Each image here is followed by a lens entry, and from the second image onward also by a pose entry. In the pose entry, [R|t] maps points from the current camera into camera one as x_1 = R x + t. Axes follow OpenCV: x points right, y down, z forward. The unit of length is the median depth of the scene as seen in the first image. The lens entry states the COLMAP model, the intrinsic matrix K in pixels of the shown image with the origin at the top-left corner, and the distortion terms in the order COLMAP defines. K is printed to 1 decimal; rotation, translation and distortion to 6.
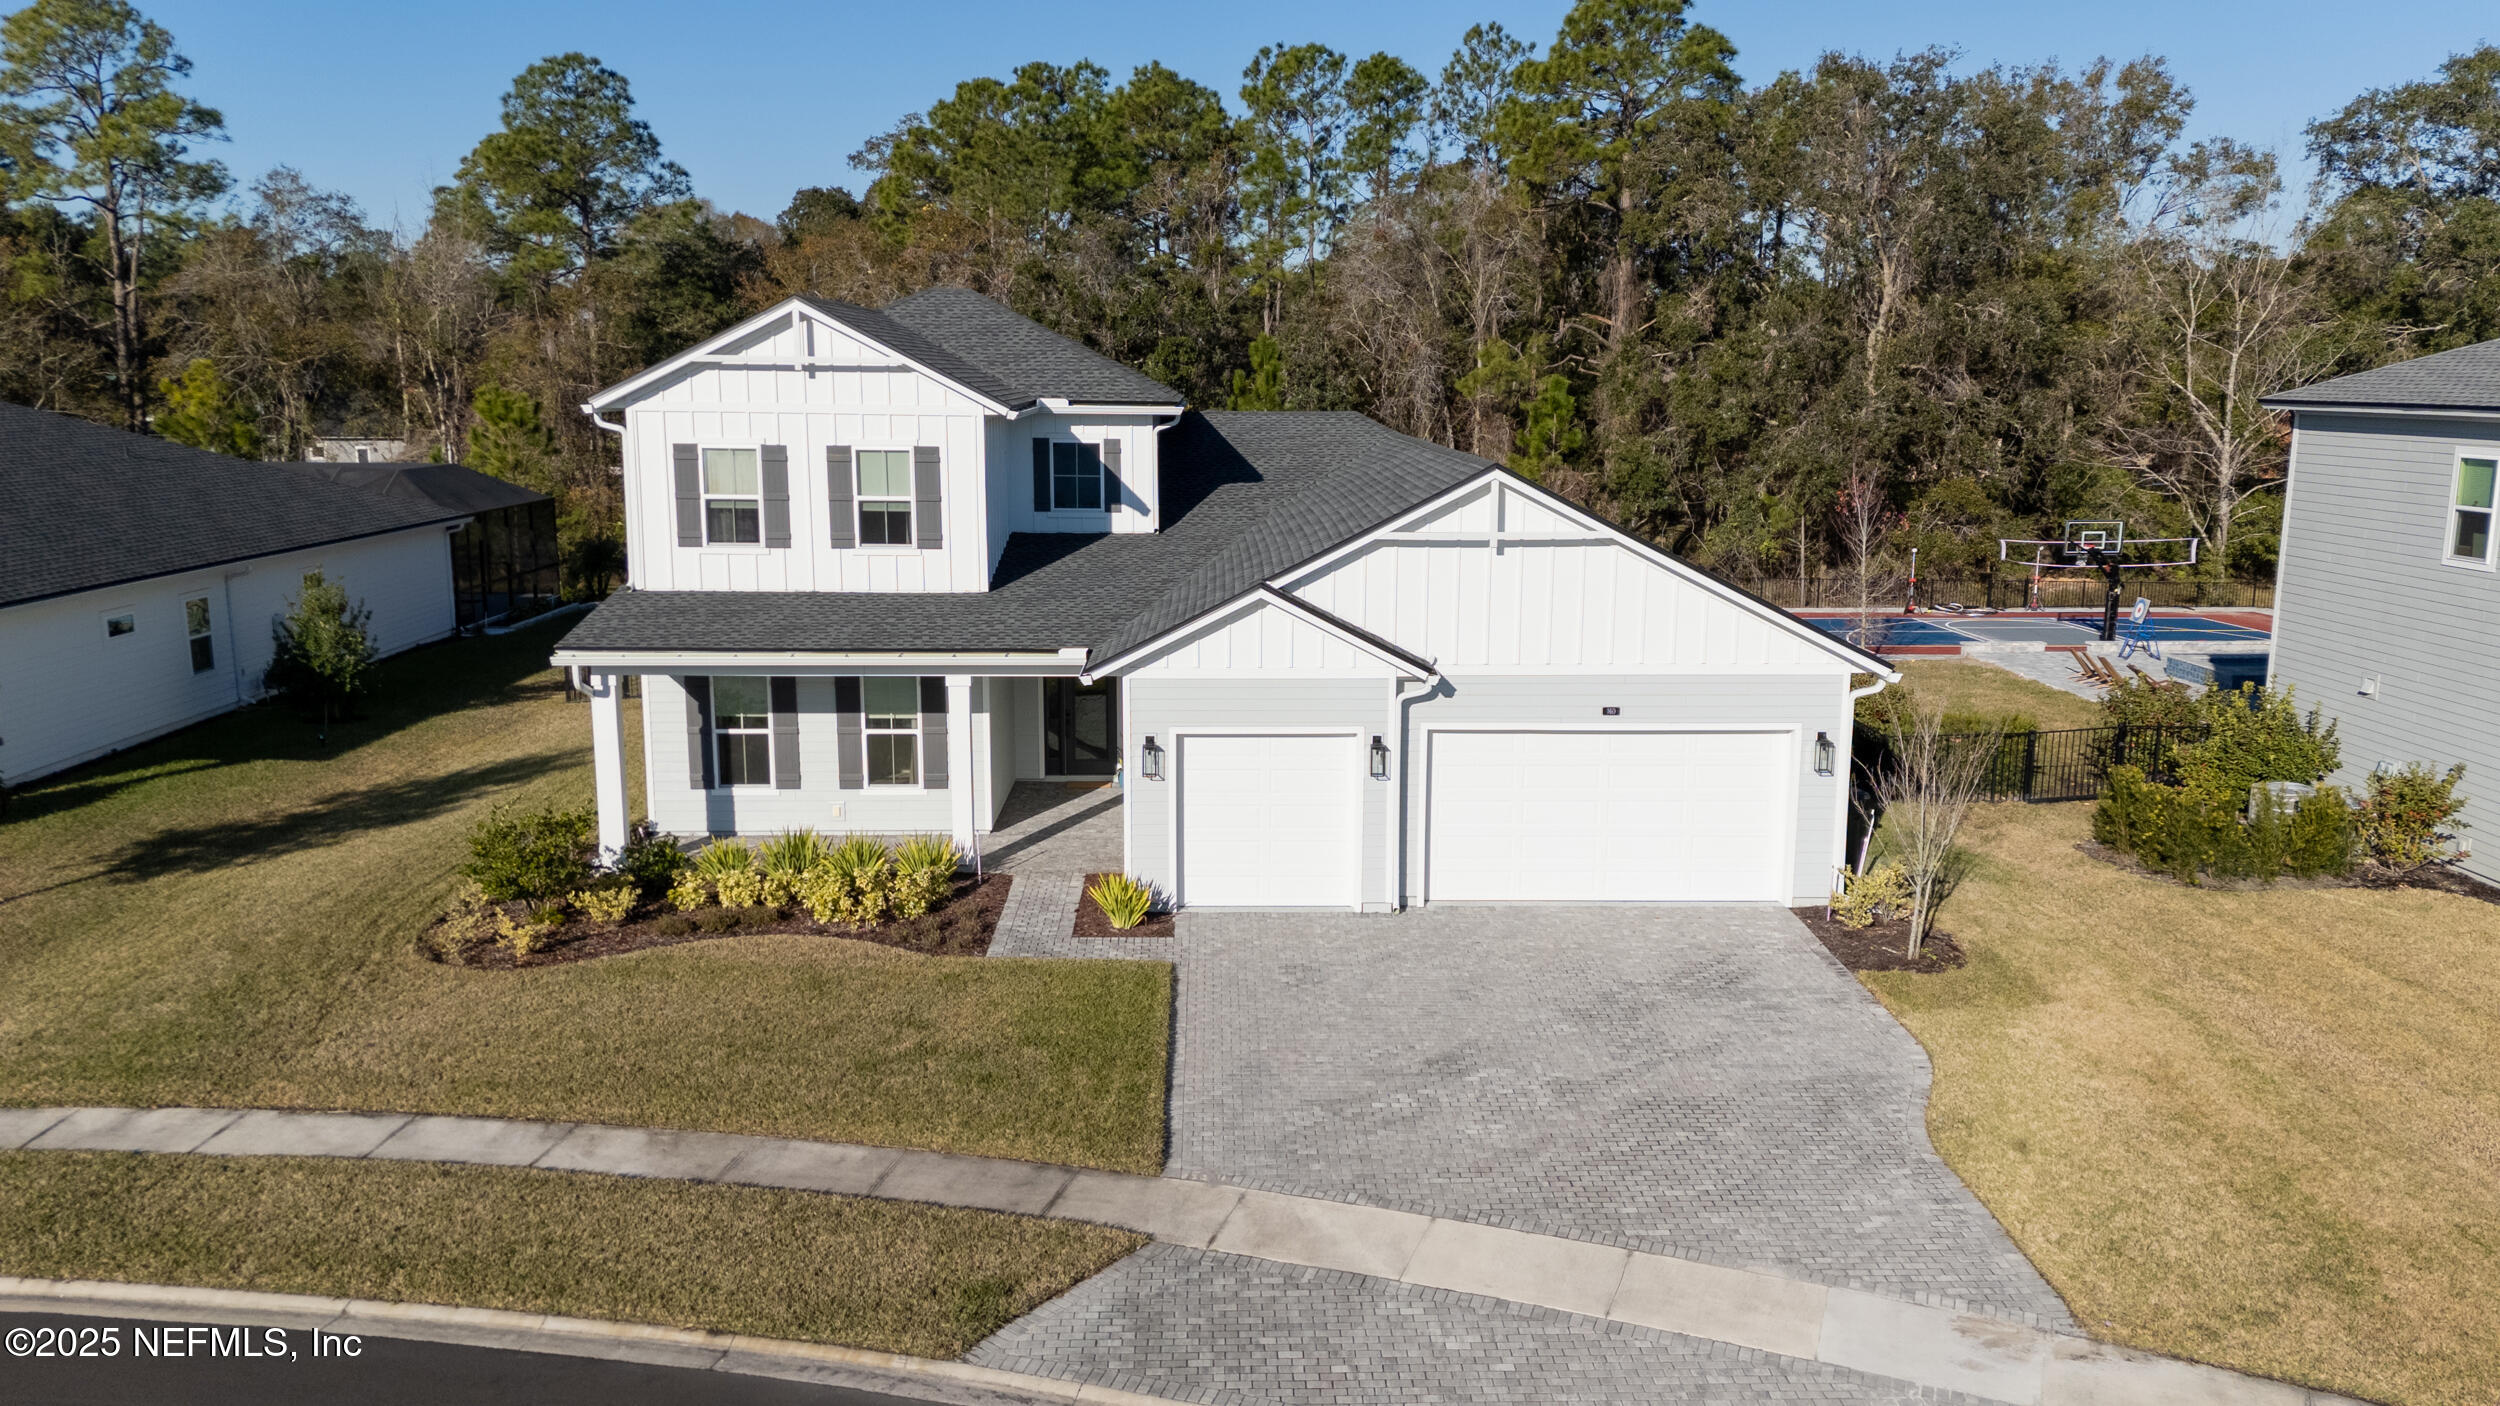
lens RADIAL K [[1824.5, 0, 1254.1], [0, 1824.5, 709.8], [0, 0, 1]] dist [0.065990, -0.046852]
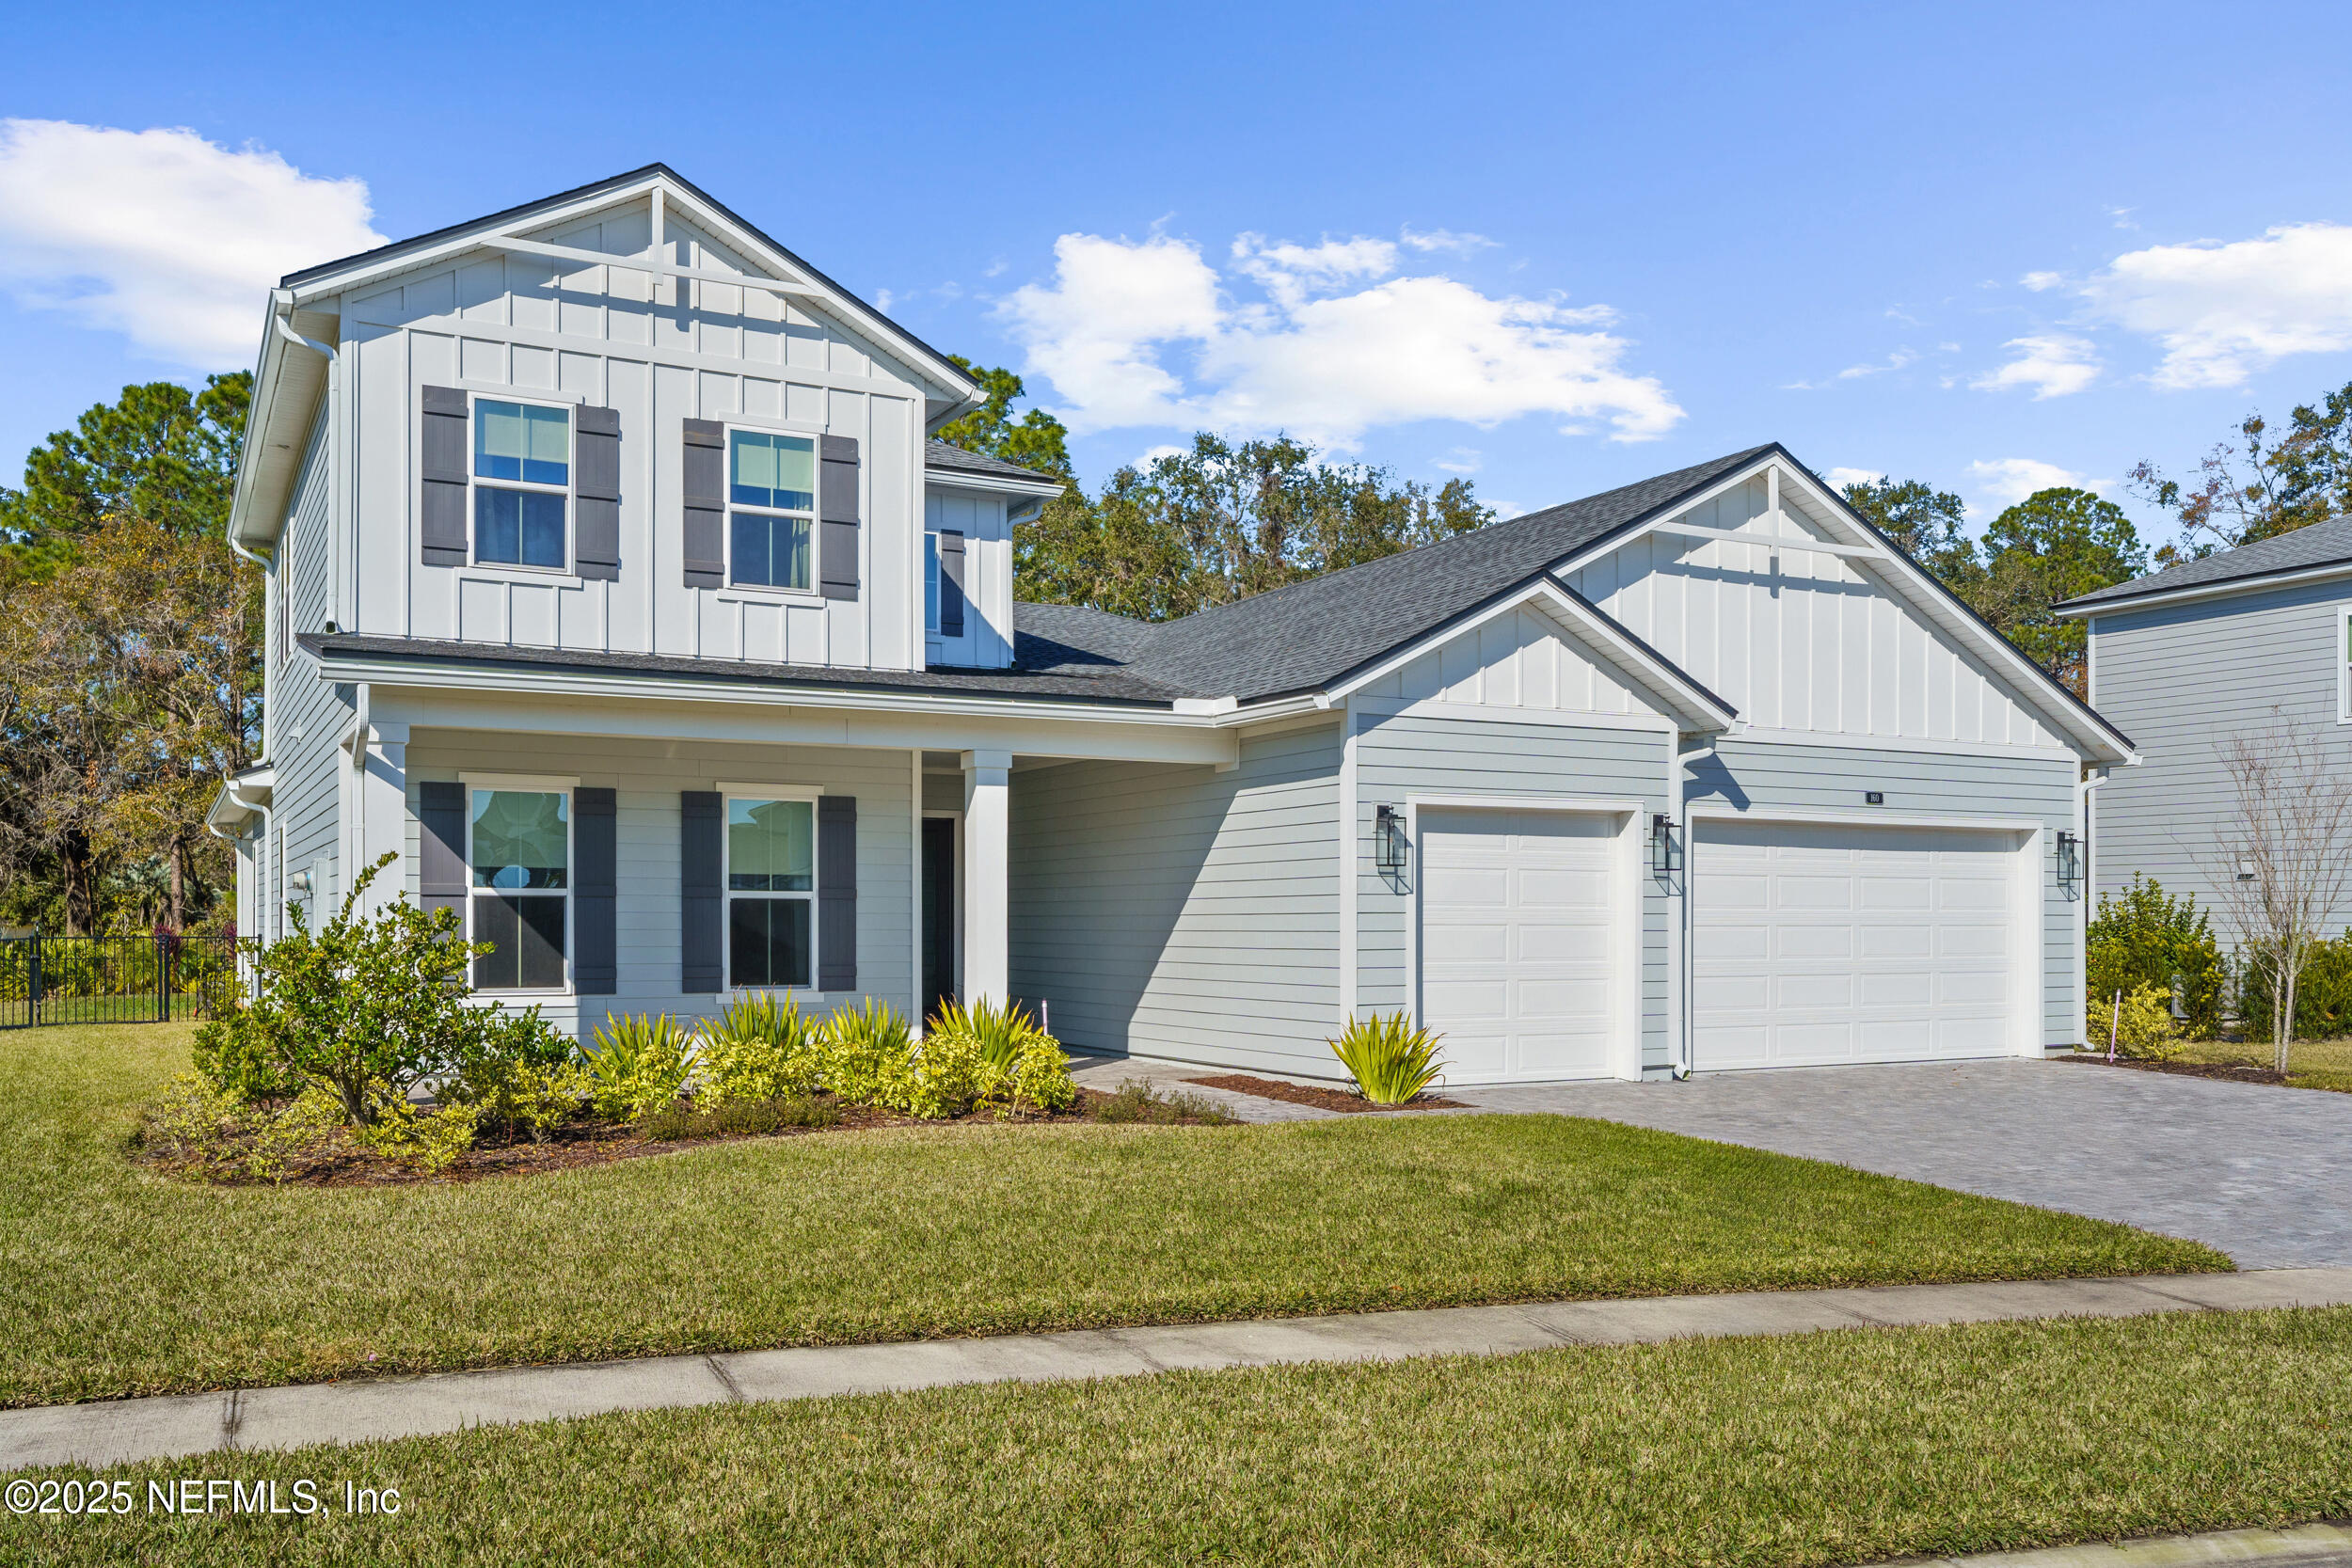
lens RADIAL K [[1936.1, 0, 1174.3], [0, 1936.1, 925.2], [0, 0, 1]] dist [-0.016013, -0.004763]
pose [[0.893692, -0.002898, 0.448672, -0.377433], [0.083019, 0.983780, -0.159009, 0.138969], [-0.440934, 0.179353, 0.879437, 0.392268]]
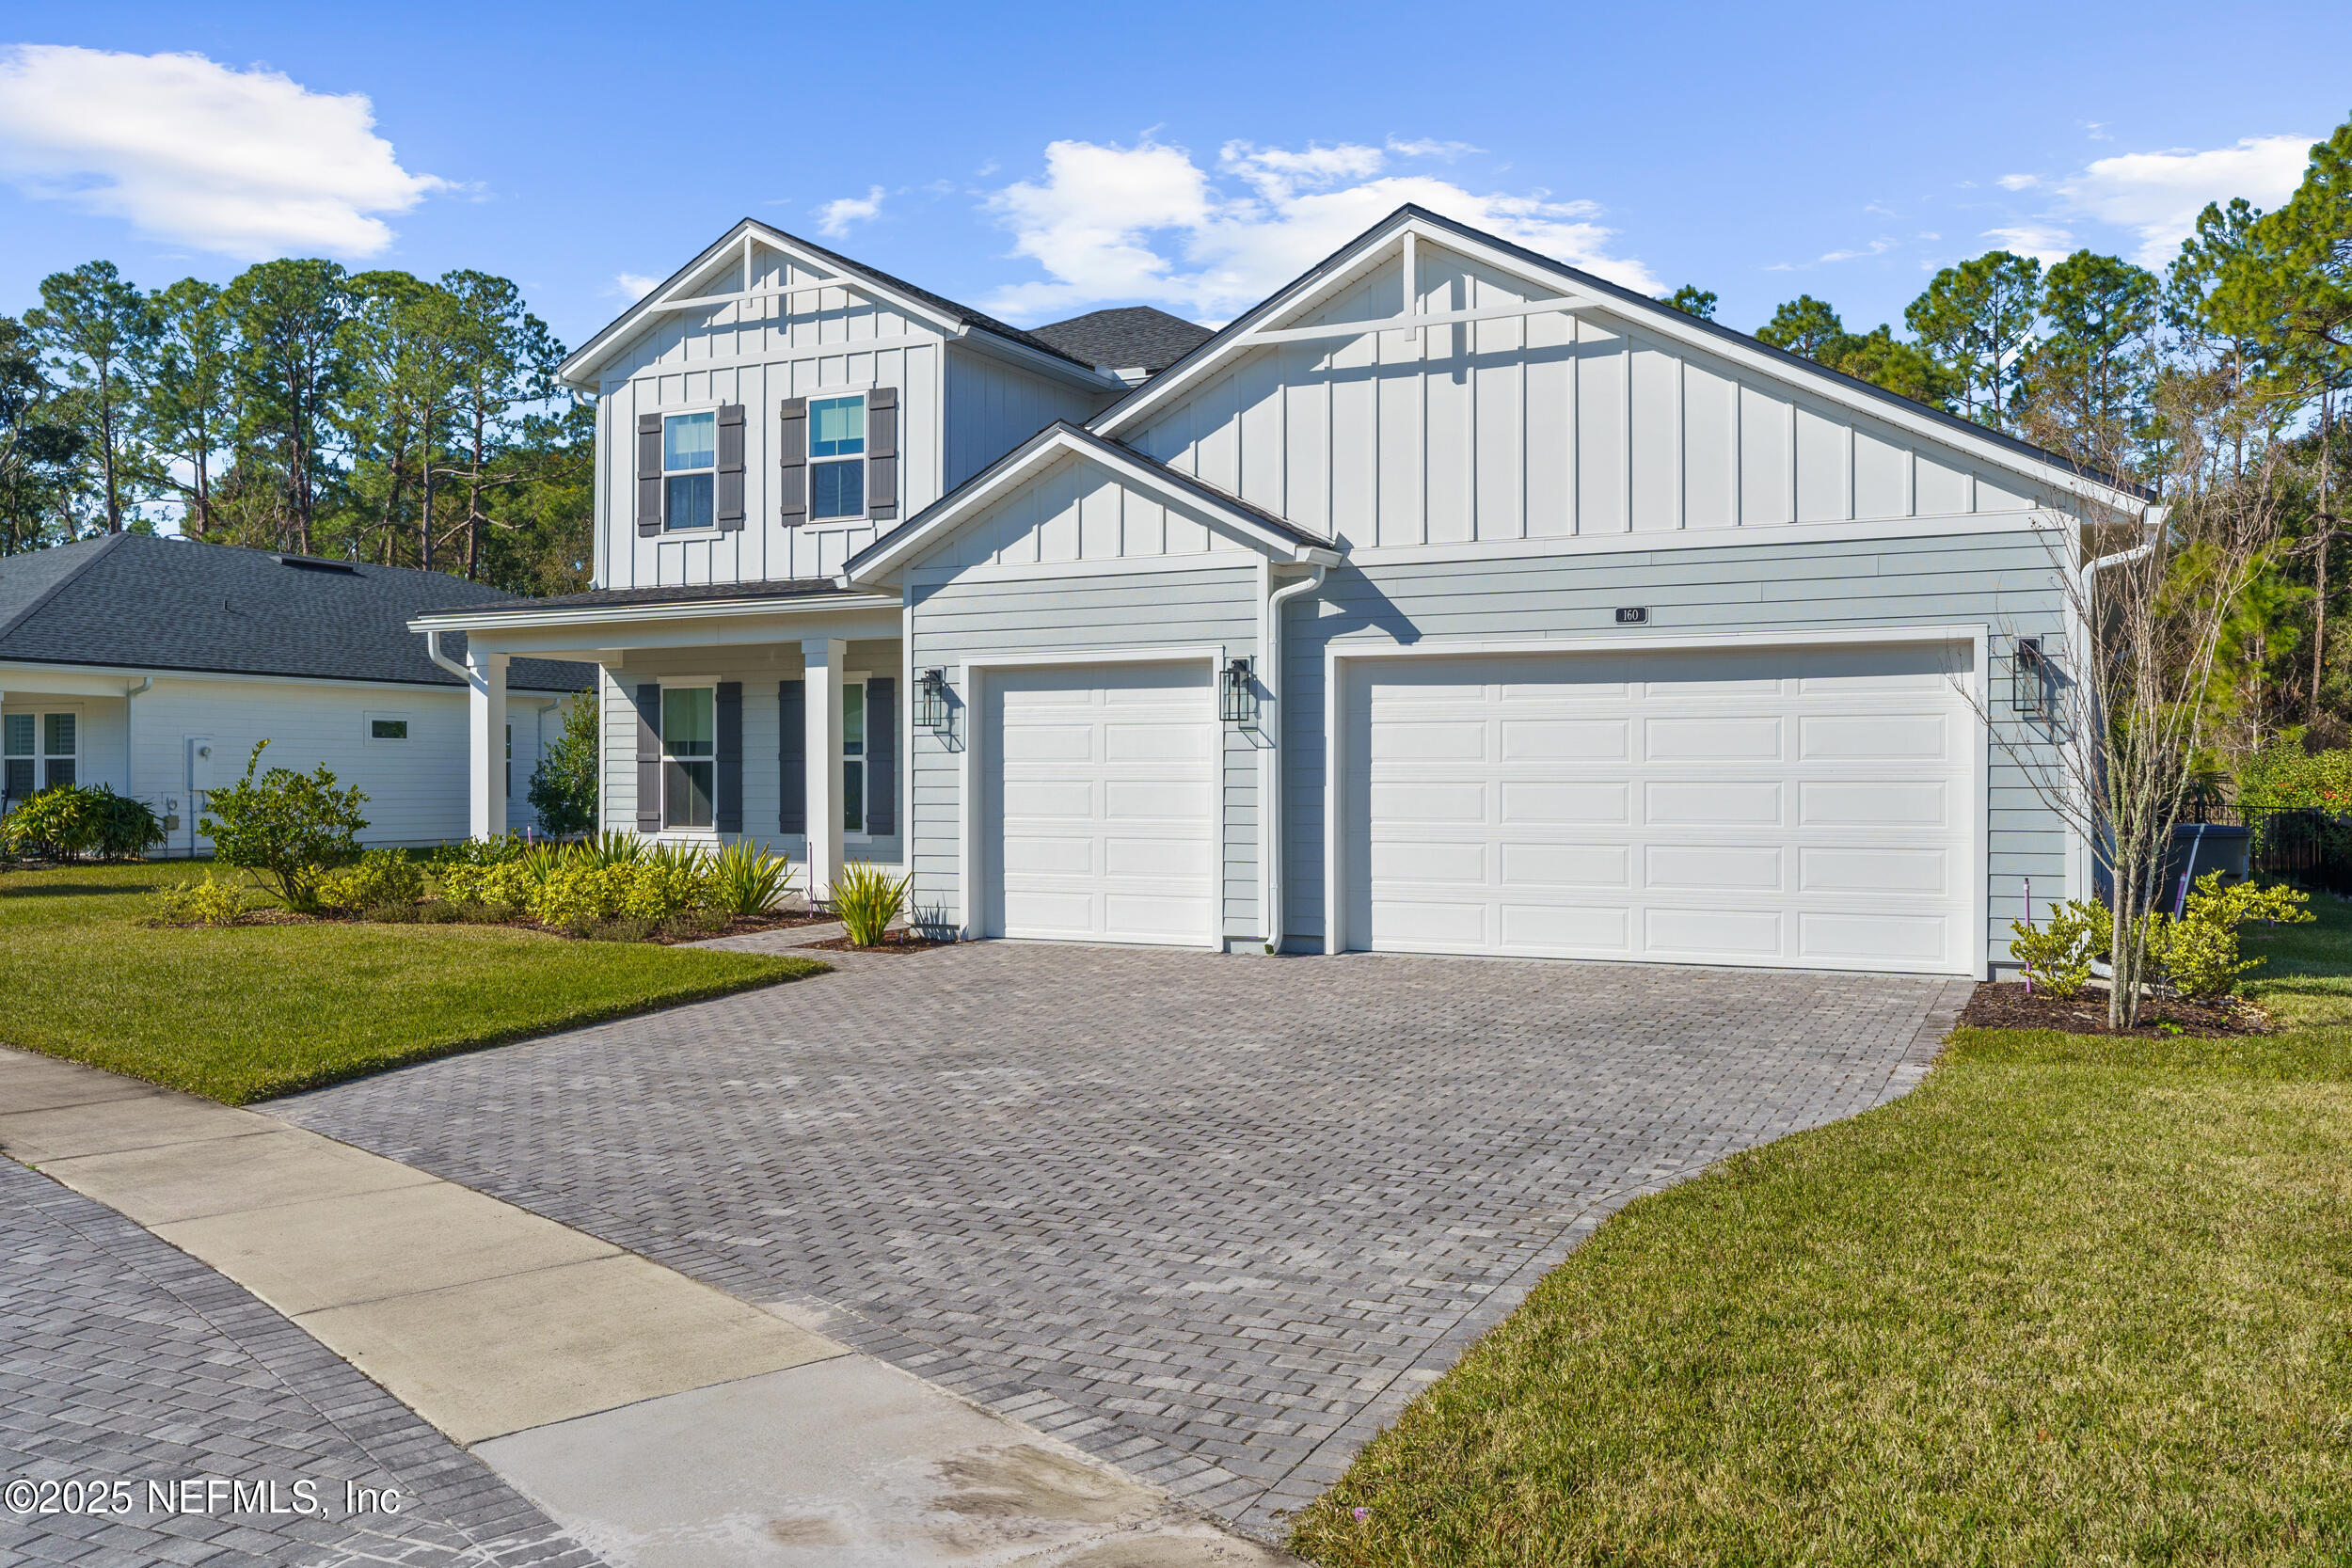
lens RADIAL K [[1894.0, 0, 1180.9], [0, 1894.0, 786.1], [0, 0, 1]] dist [-0.026477, 0.004038]
pose [[0.887023, -0.002602, -0.461719, 0.309804], [-0.079980, 0.984002, -0.159198, 0.143815], [0.454746, 0.178141, 0.872624, 0.381207]]
